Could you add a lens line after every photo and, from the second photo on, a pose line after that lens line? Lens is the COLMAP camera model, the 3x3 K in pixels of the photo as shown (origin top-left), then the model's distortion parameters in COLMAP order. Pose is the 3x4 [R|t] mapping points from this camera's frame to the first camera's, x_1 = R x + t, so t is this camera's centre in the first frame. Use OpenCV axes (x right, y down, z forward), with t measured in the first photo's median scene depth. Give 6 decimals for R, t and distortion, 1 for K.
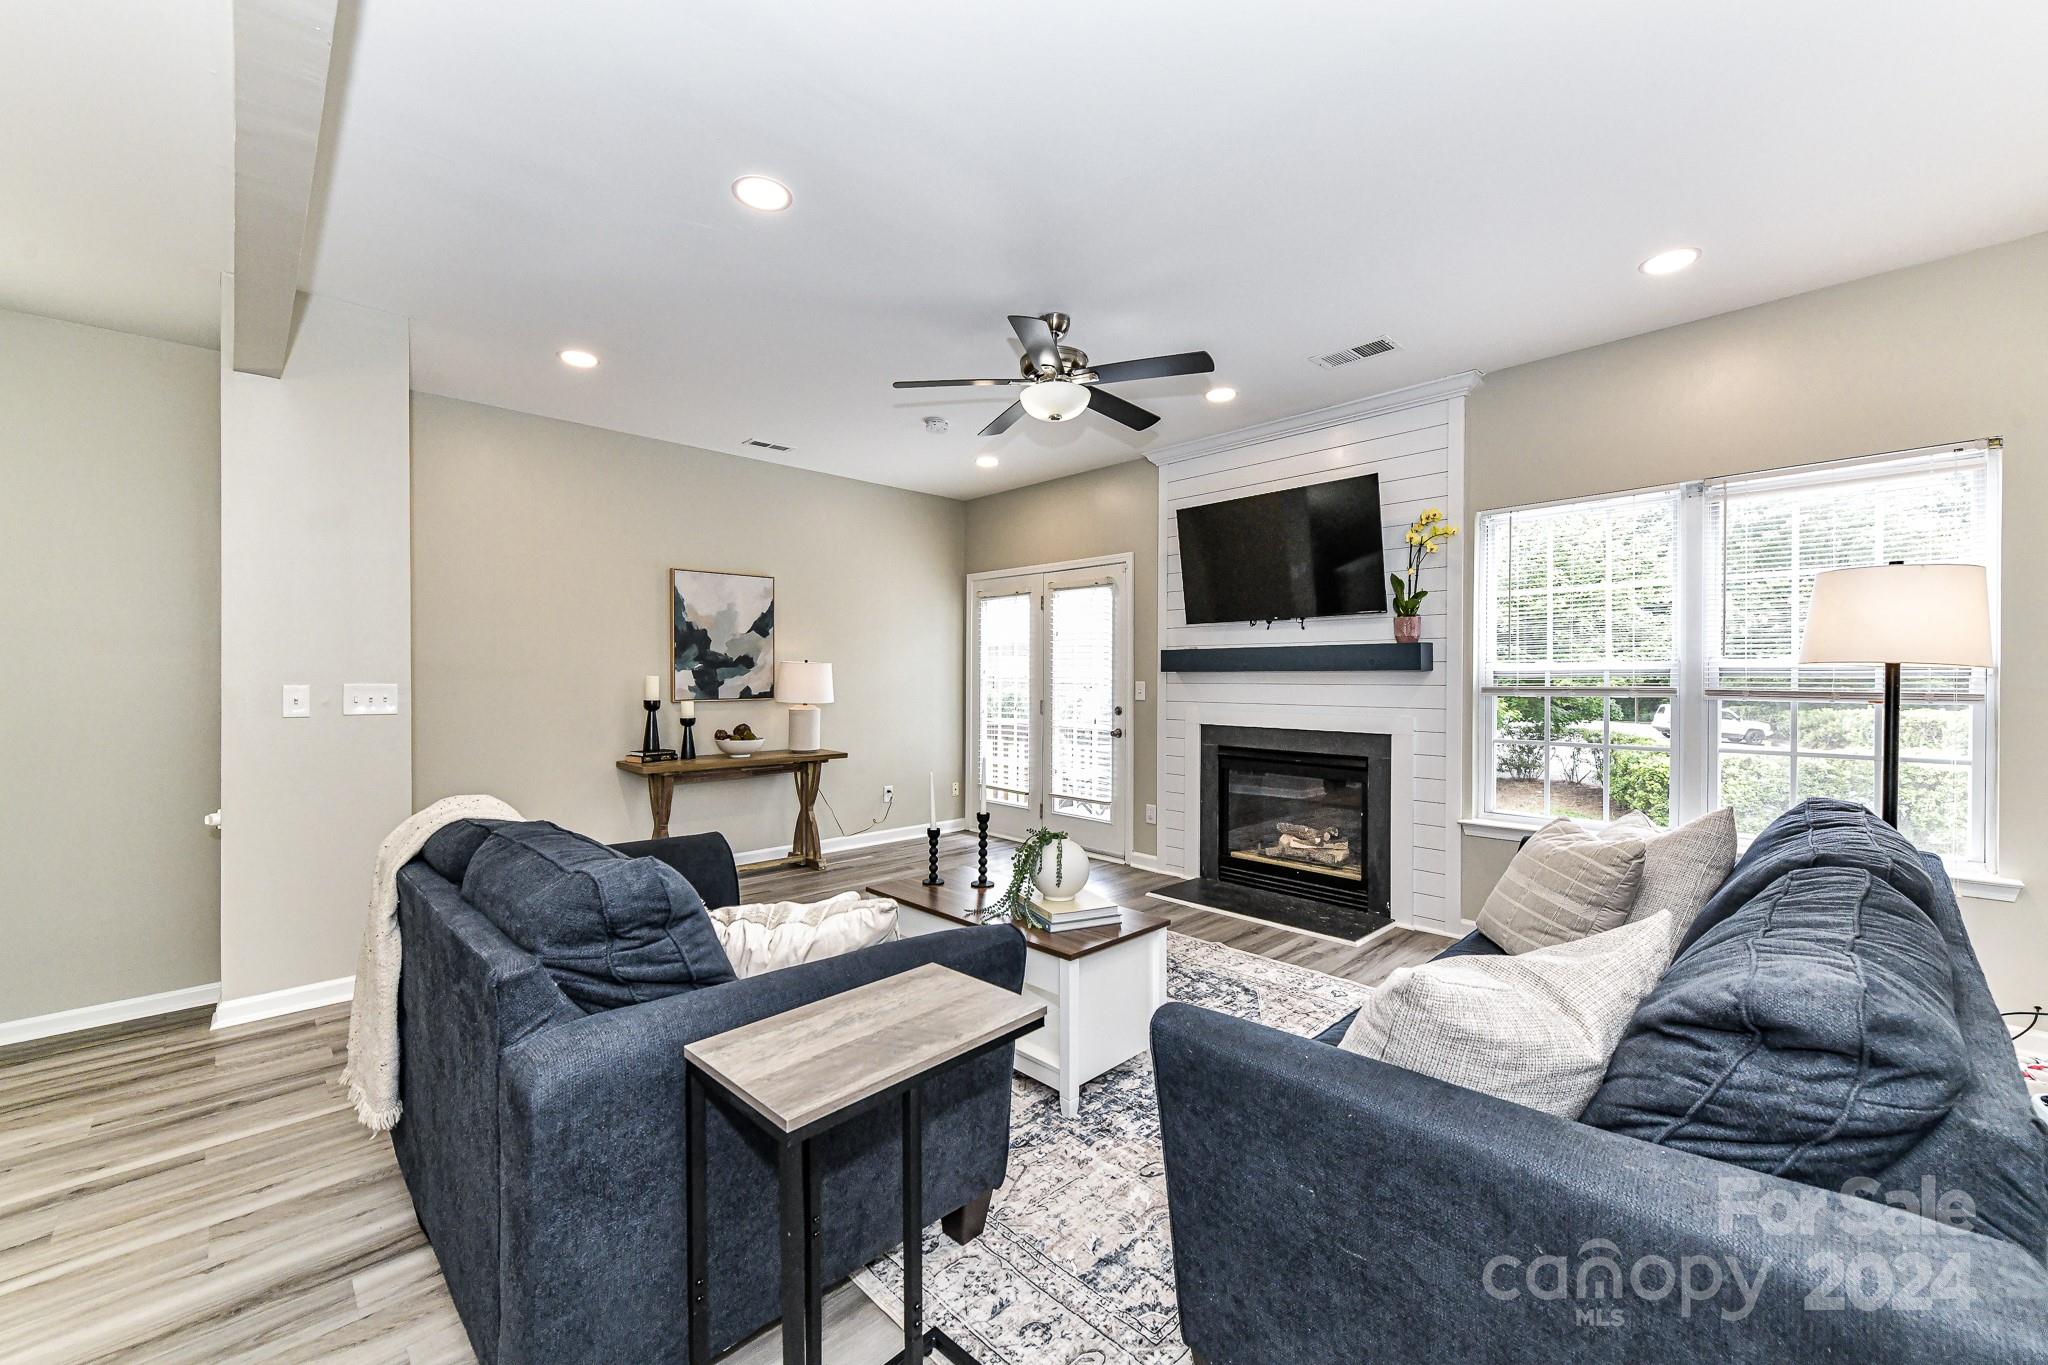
lens RADIAL K [[805.3, 0, 1015.6], [0, 805.3, 678.4], [0, 0, 1]] dist [0.000922, -0.000377]
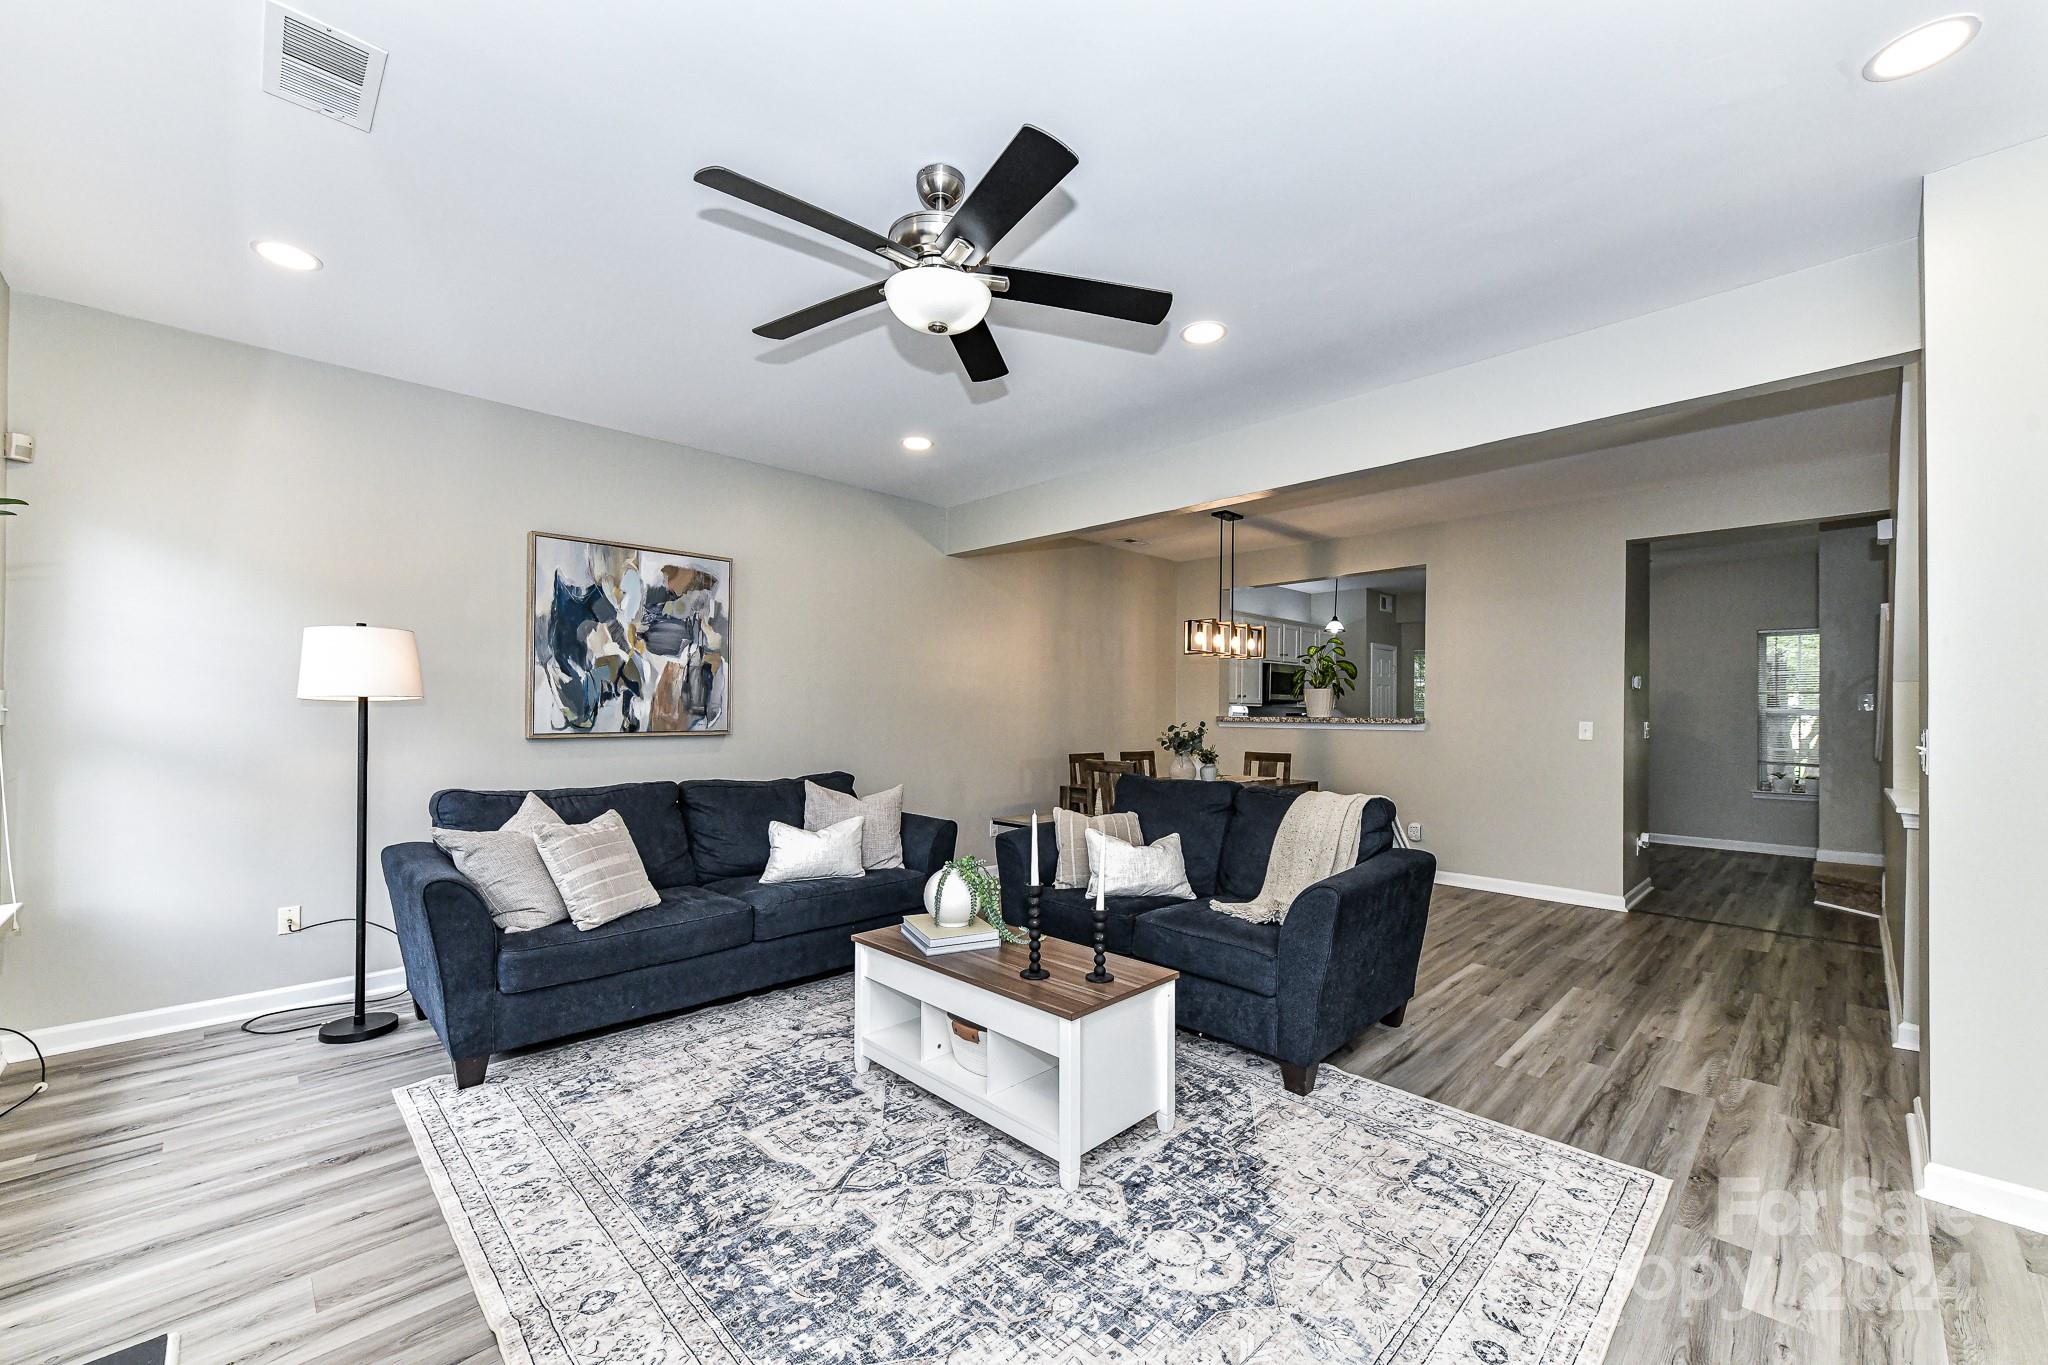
lens RADIAL K [[827.7, 0, 1033.5], [0, 827.7, 708.6], [0, 0, 1]] dist [0.005363, -0.000066]
pose [[-0.999959, -0.007586, -0.004953, -0.019872], [-0.007591, 0.999971, 0.001007, -0.004914], [0.004946, 0.001045, -0.999987, 1.222902]]
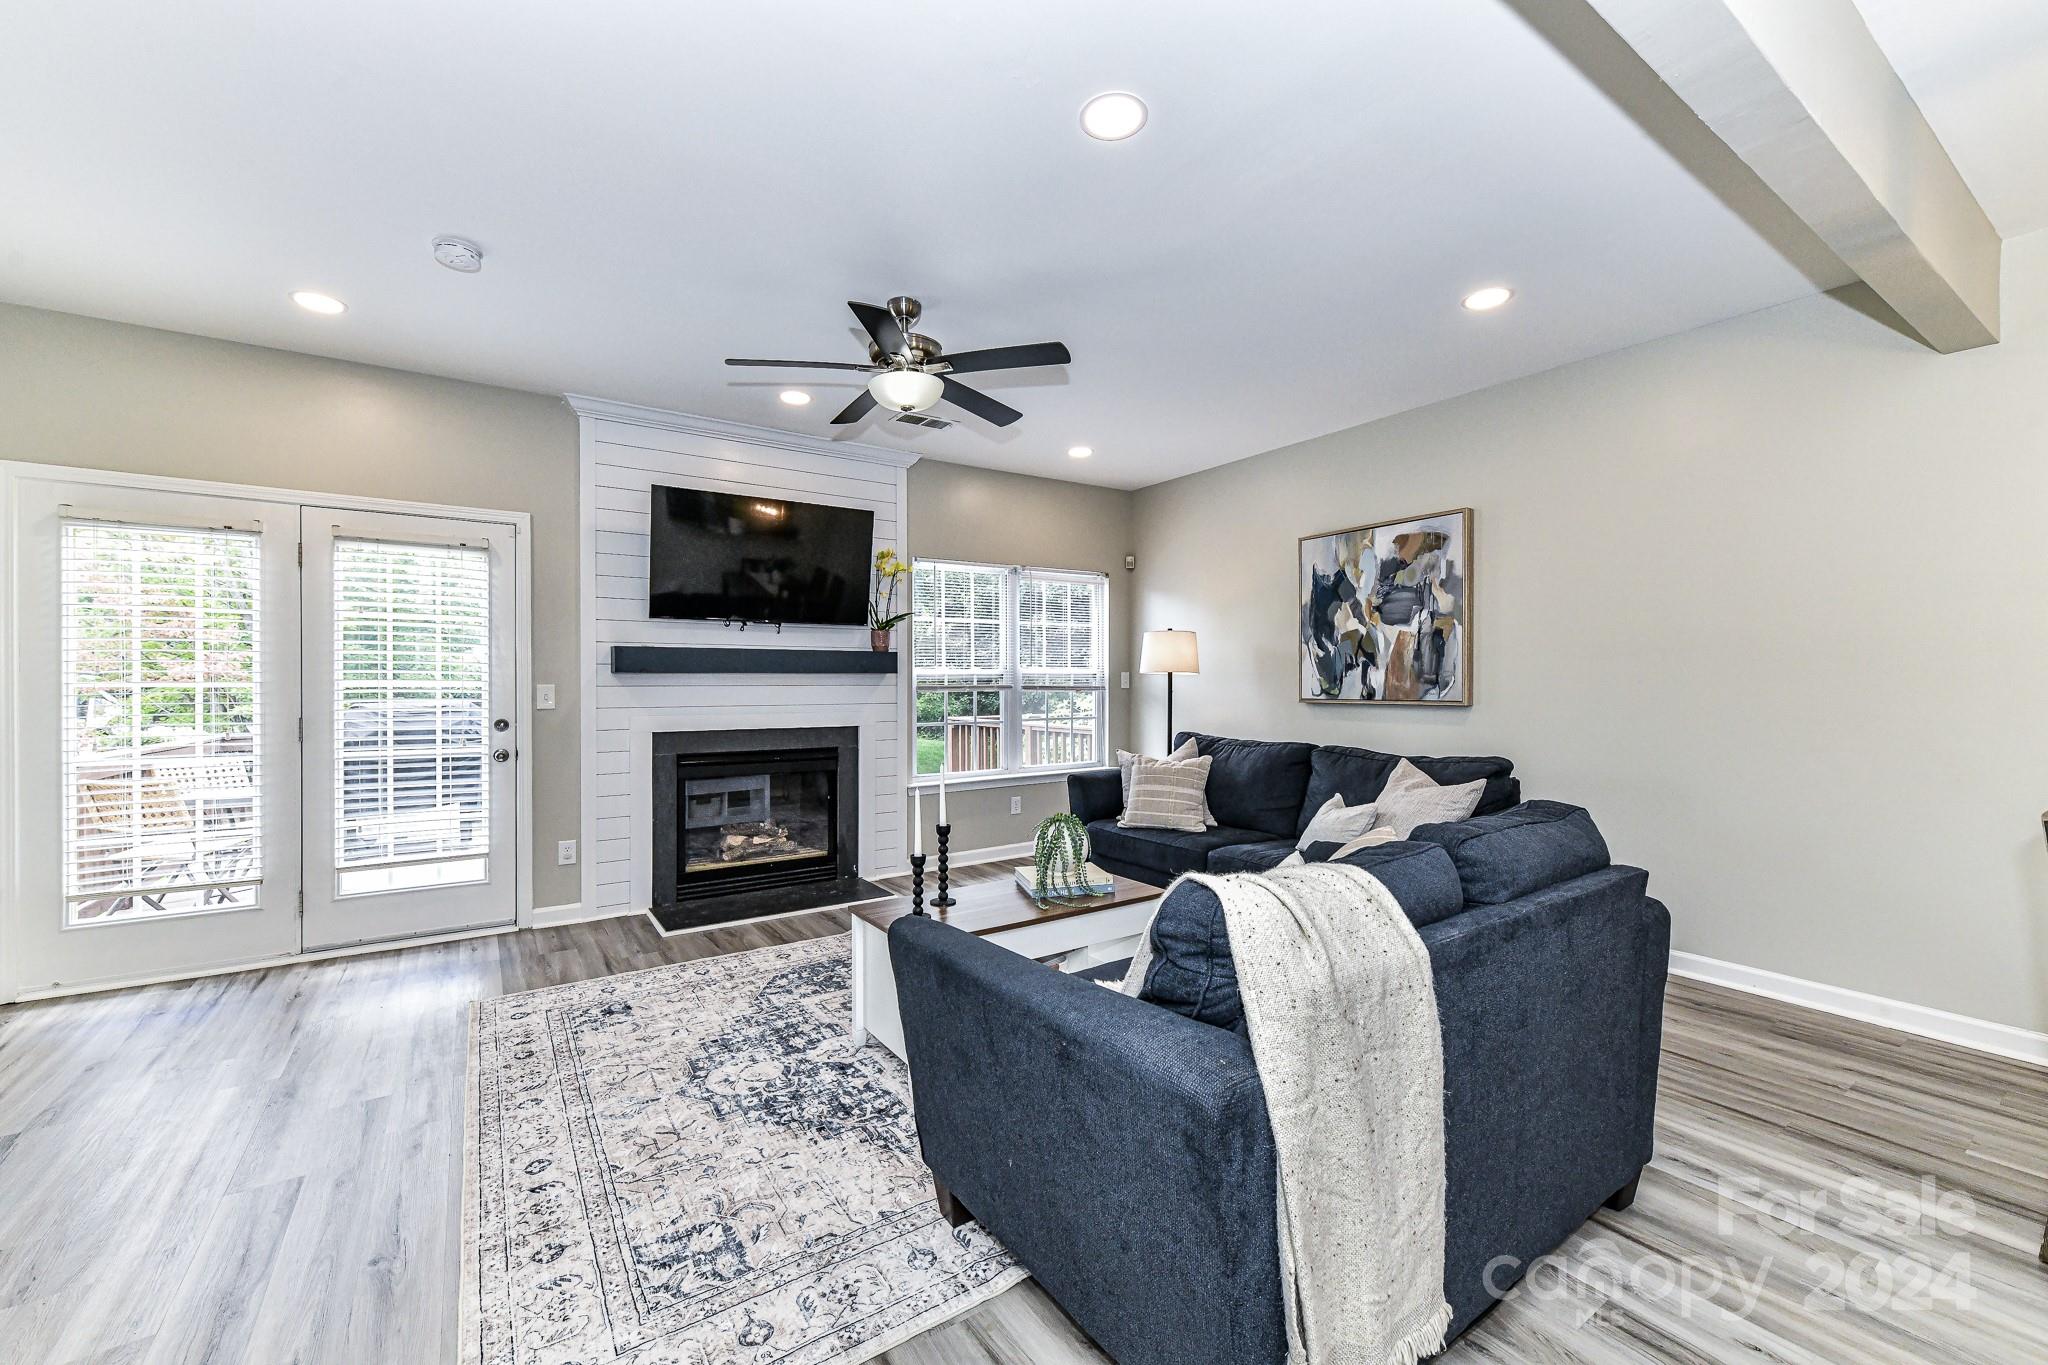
lens RADIAL K [[805.3, 0, 1015.6], [0, 805.3, 678.4], [0, 0, 1]] dist [0.000922, -0.000377]
pose [[0.192271, 0.002587, 0.981339, -0.626456], [0.003136, 0.999990, -0.003251, 0.002080], [-0.981337, 0.003703, 0.192260, 0.498297]]
